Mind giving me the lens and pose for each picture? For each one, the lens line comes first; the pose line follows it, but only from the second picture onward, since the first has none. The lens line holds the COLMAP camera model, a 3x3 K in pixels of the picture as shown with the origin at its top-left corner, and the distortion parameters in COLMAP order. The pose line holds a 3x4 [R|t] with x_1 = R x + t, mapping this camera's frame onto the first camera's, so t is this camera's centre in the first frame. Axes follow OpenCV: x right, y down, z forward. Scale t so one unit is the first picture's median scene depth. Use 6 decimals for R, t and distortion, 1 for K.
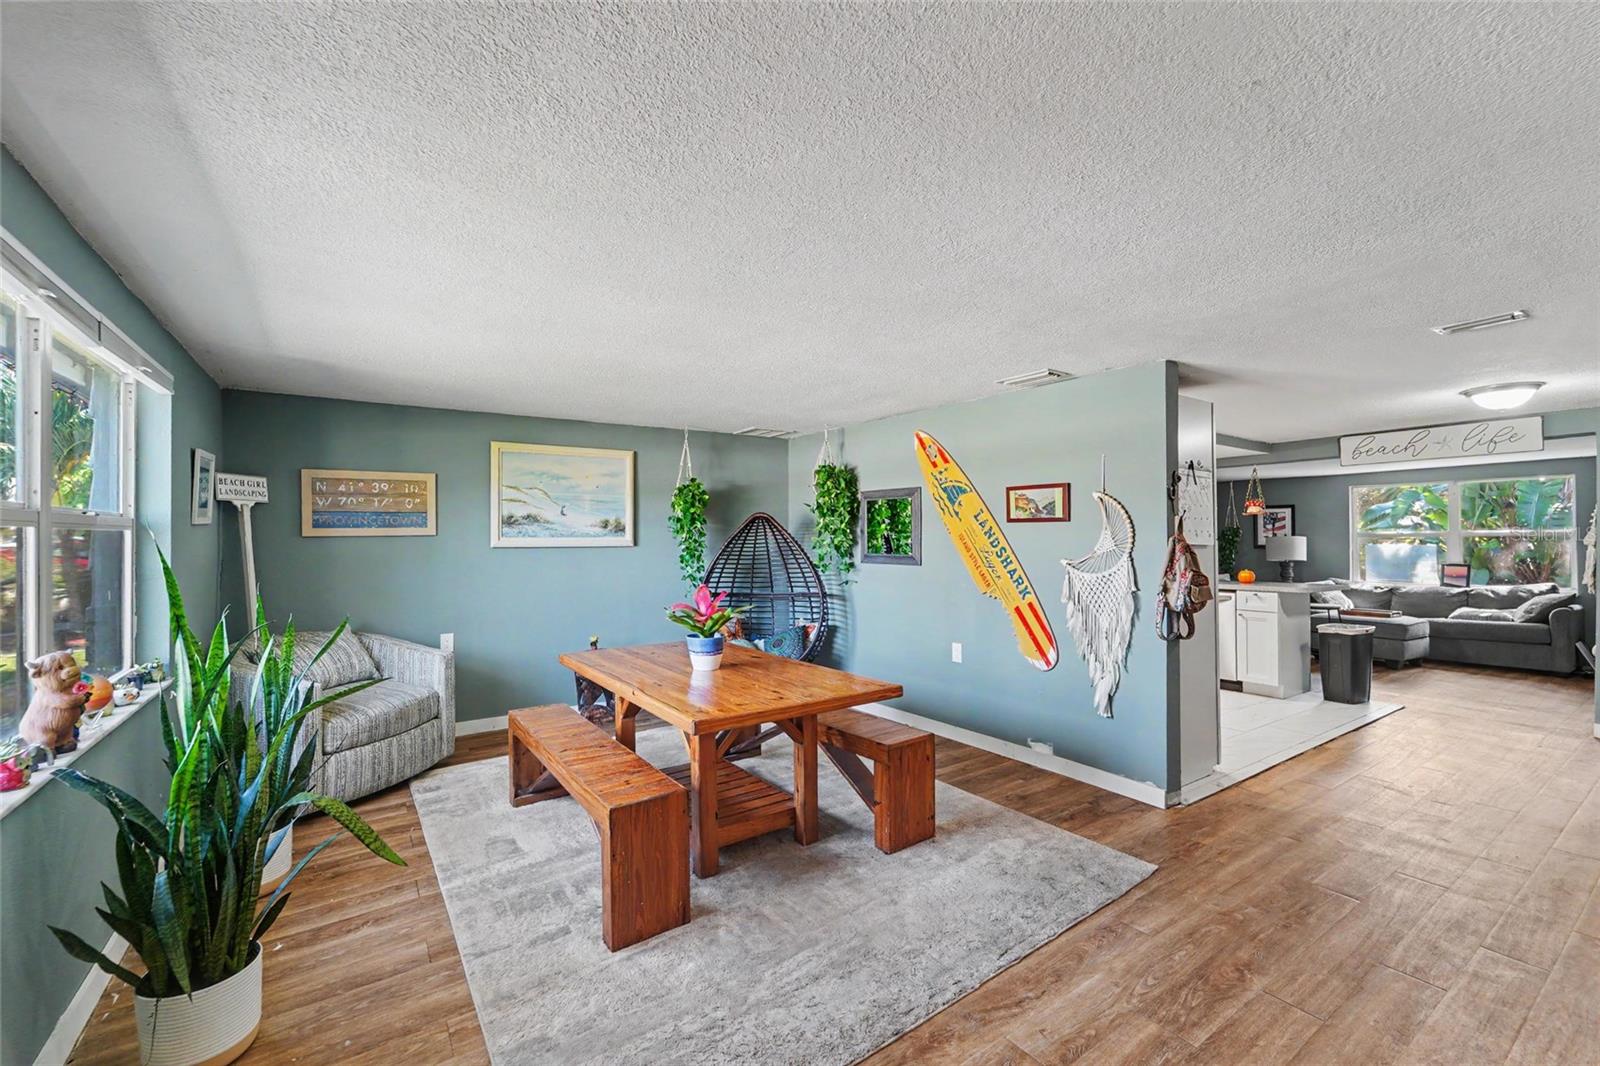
lens RADIAL K [[642.8, 0, 801.8], [0, 642.8, 534.1], [0, 0, 1]] dist [0.018191, -0.000755]
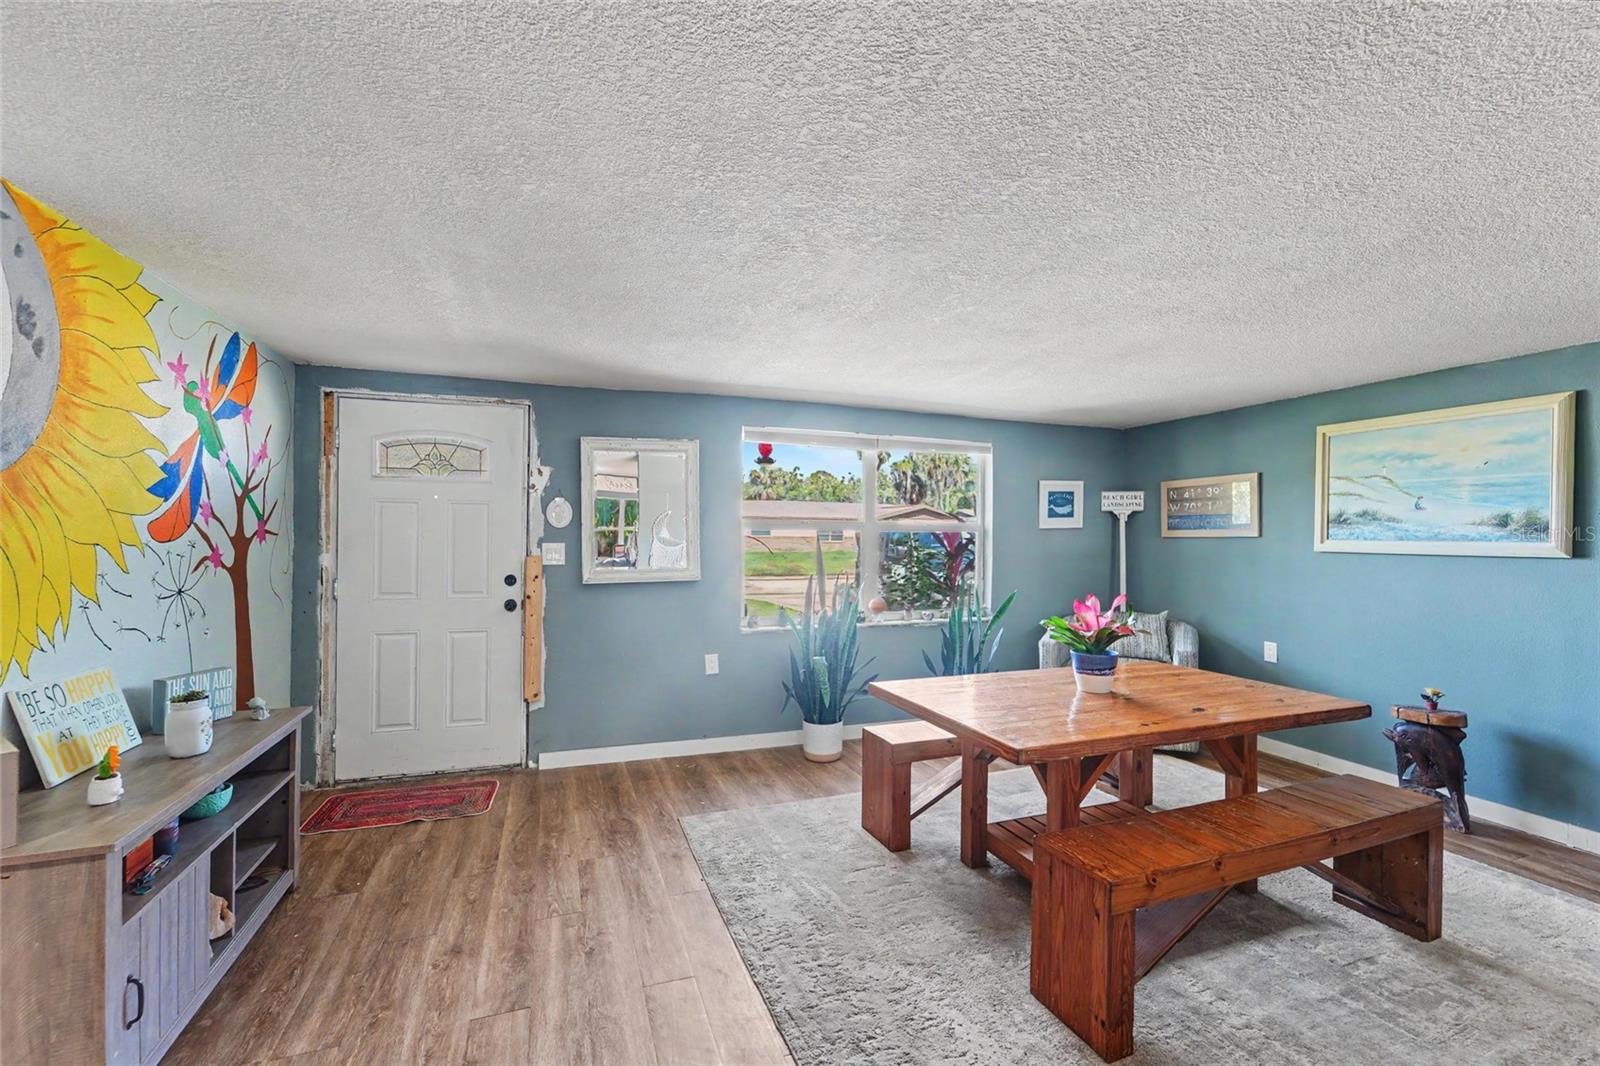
lens RADIAL K [[642.8, 0, 804.4], [0, 642.8, 544.2], [0, 0, 1]] dist [0.018191, -0.000755]
pose [[-0.181143, 0.014559, -0.983349, 0.478427], [-0.007289, 0.999843, 0.016146, 0.001924], [0.983430, 0.010092, -0.181009, 0.486803]]
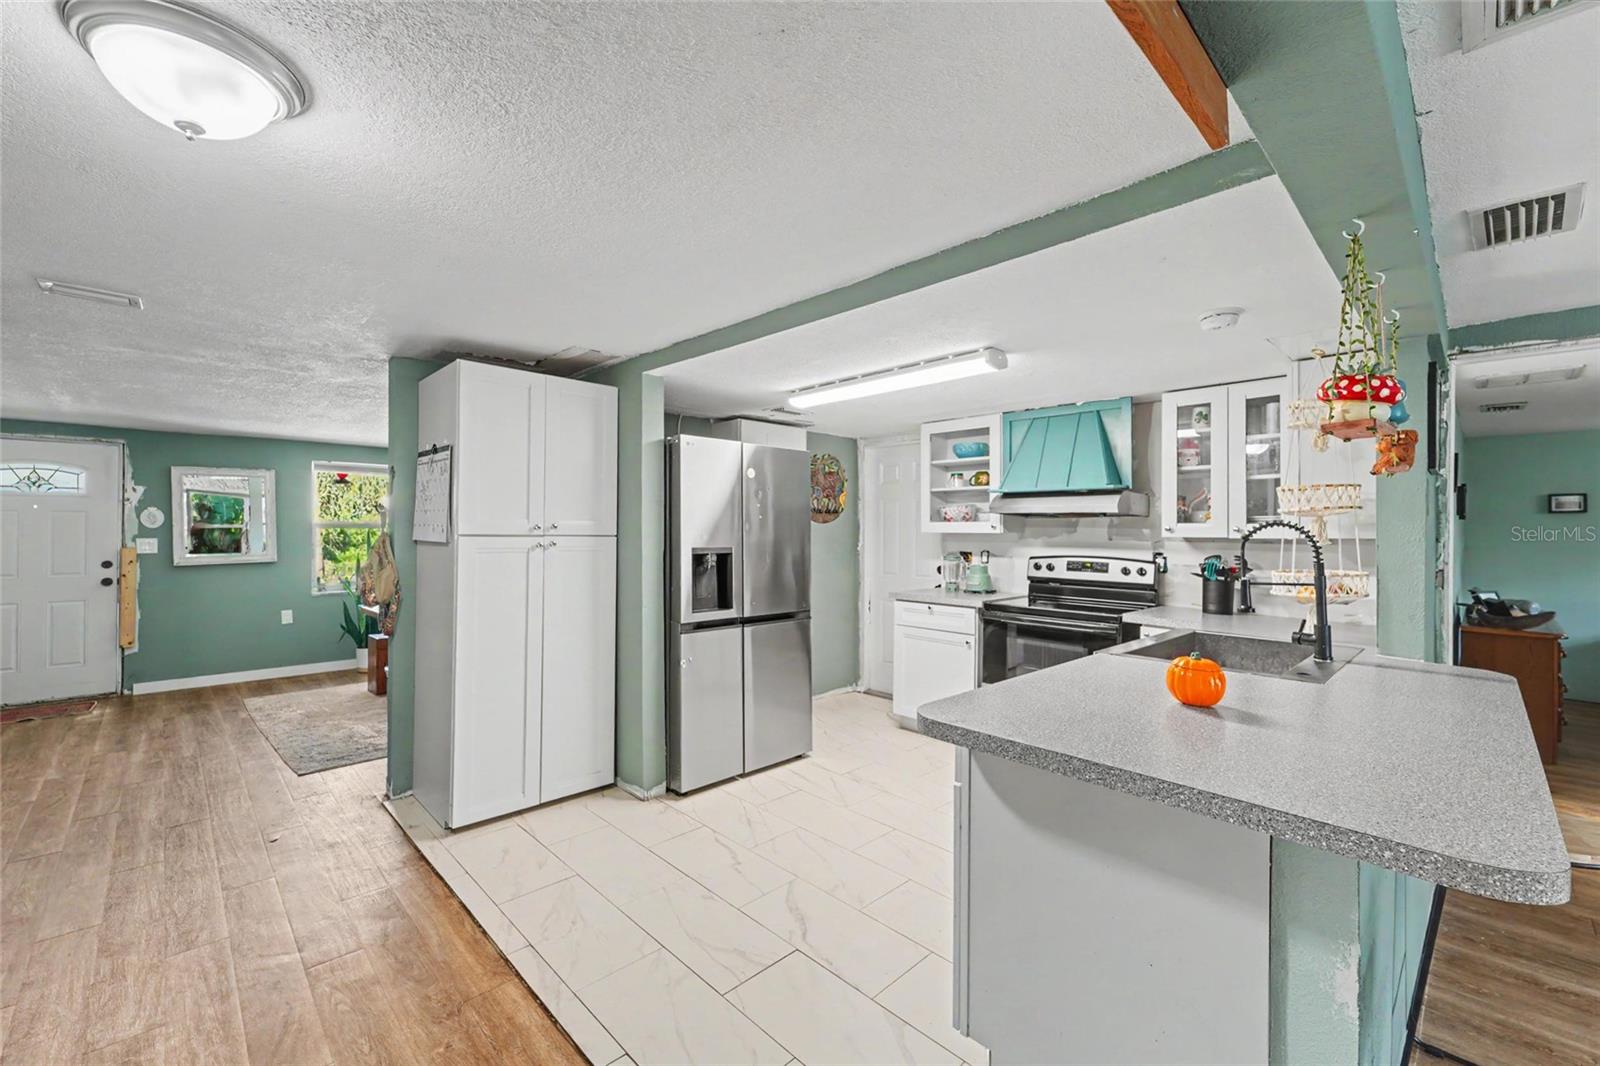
lens RADIAL K [[642.8, 0, 791.1], [0, 642.8, 527.6], [0, 0, 1]] dist [0.018191, -0.000755]
pose [[0.210796, -0.001840, -0.977528, 0.884365], [0.002884, 0.999995, -0.001260, 0.001251], [0.977526, -0.002554, 0.210800, 0.752495]]
